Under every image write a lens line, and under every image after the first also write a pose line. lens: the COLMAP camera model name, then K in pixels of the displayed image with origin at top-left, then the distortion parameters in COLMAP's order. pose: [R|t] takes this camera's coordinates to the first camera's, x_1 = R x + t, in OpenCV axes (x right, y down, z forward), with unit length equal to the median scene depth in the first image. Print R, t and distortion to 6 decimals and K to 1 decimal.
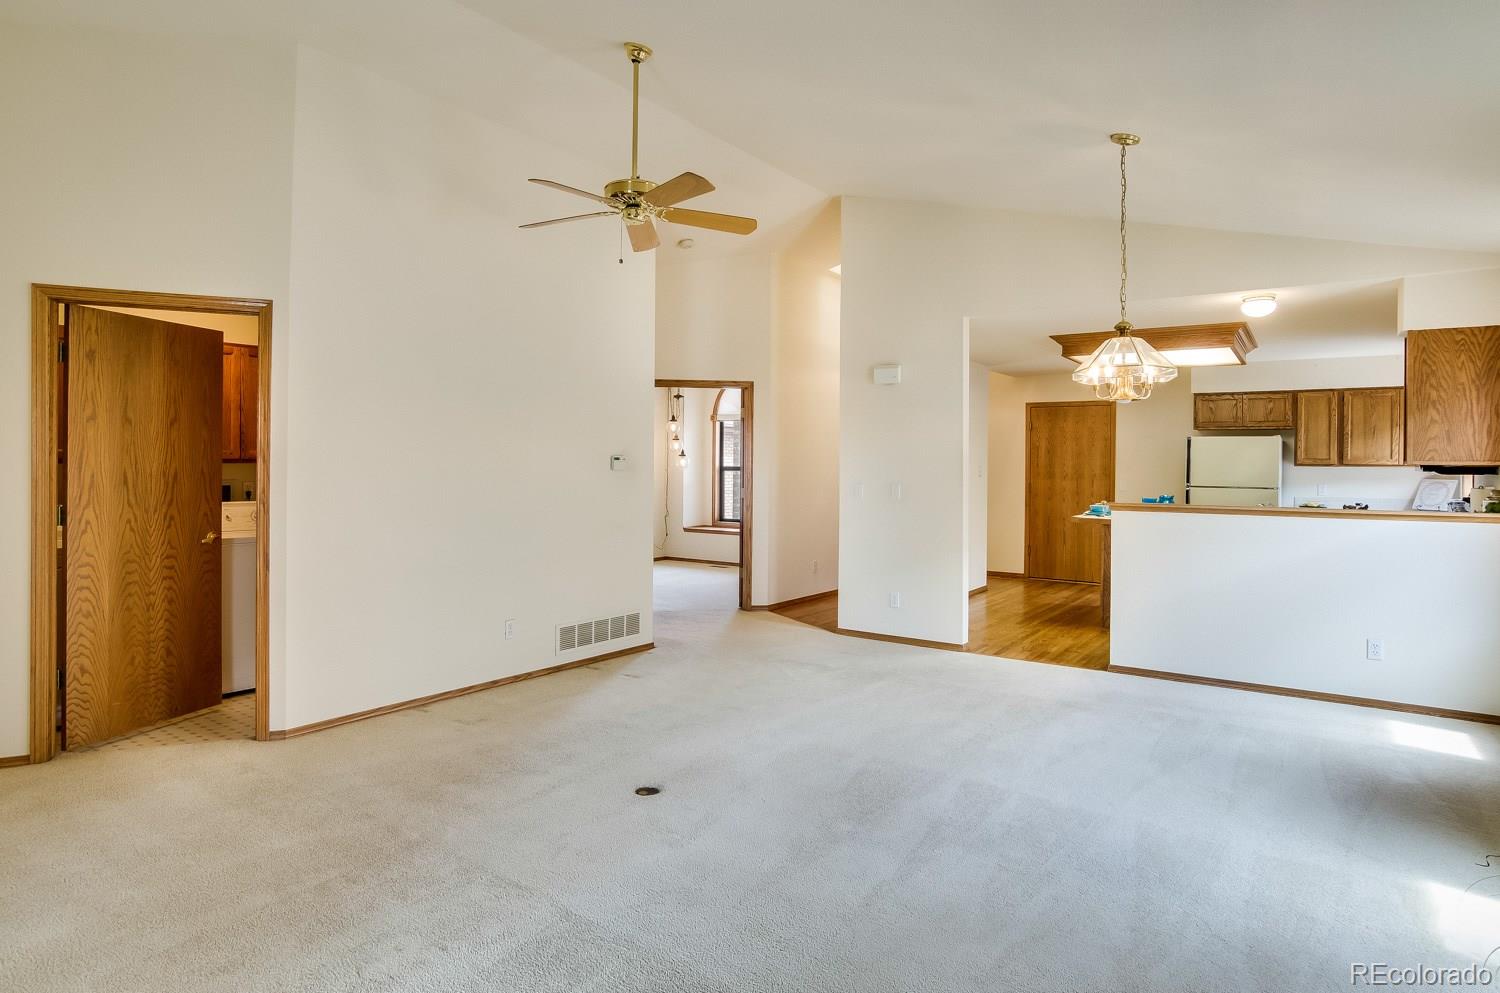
lens RADIAL K [[876.4, 0, 752.7], [0, 876.4, 480.4], [0, 0, 1]] dist [-0.066416, 0.047099]
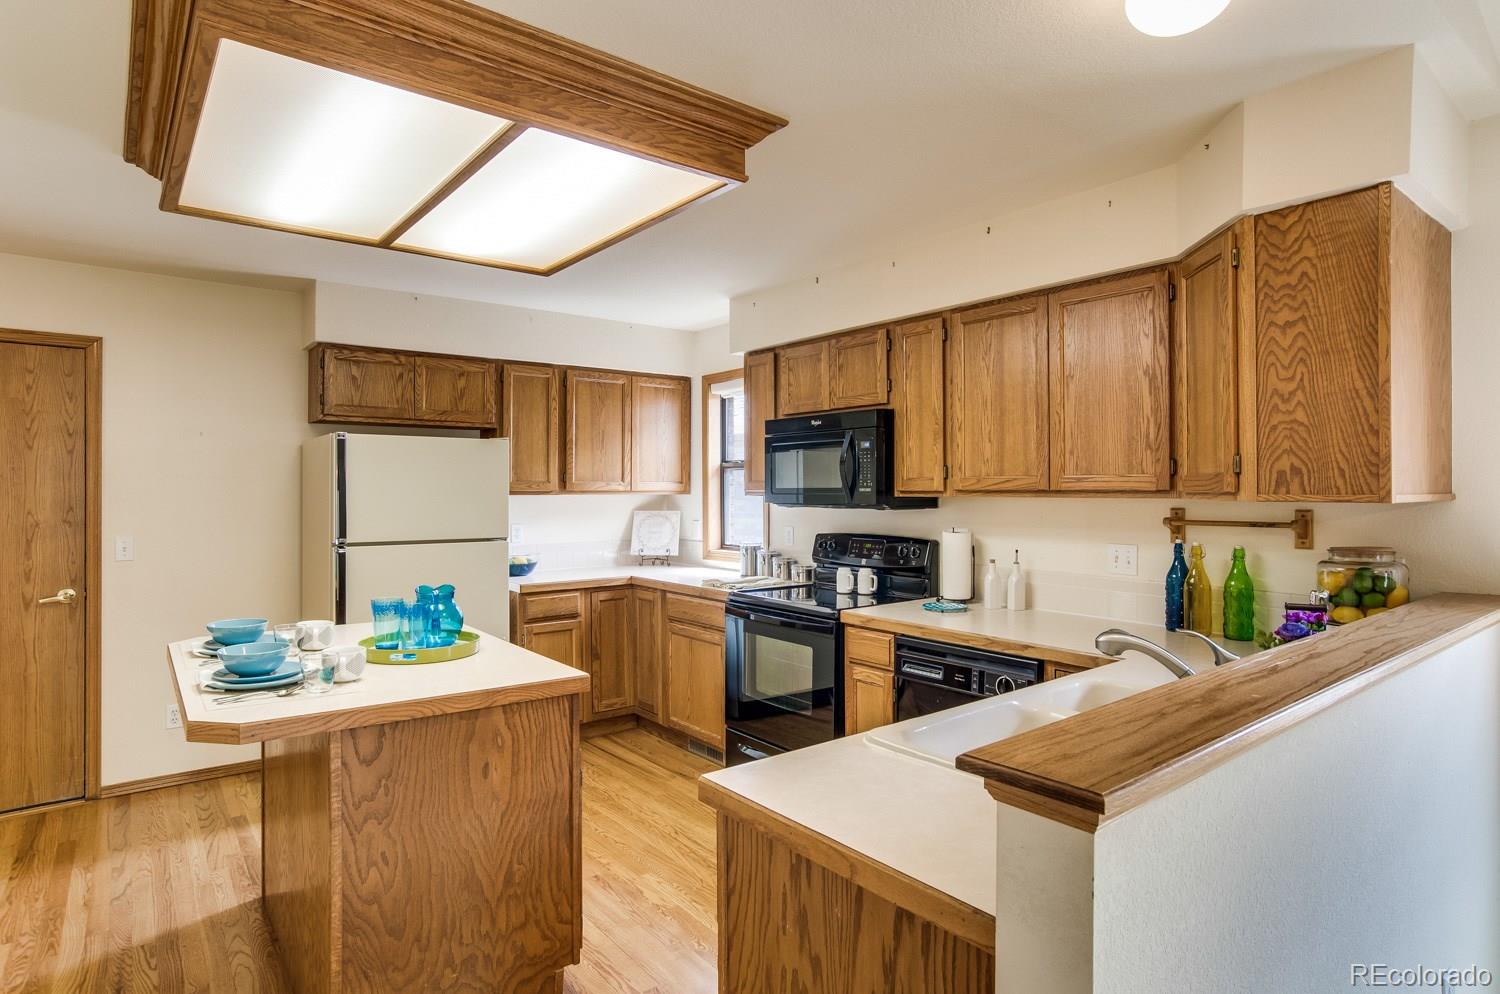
lens RADIAL K [[814.0, 0, 745.8], [0, 814.0, 482.9], [0, 0, 1]] dist [-0.049280, 0.035749]
pose [[0.293346, -0.005968, 0.955988, 0.176872], [0.021953, 0.999759, -0.000495, -0.021262], [-0.955754, 0.021132, 0.293407, 0.715488]]
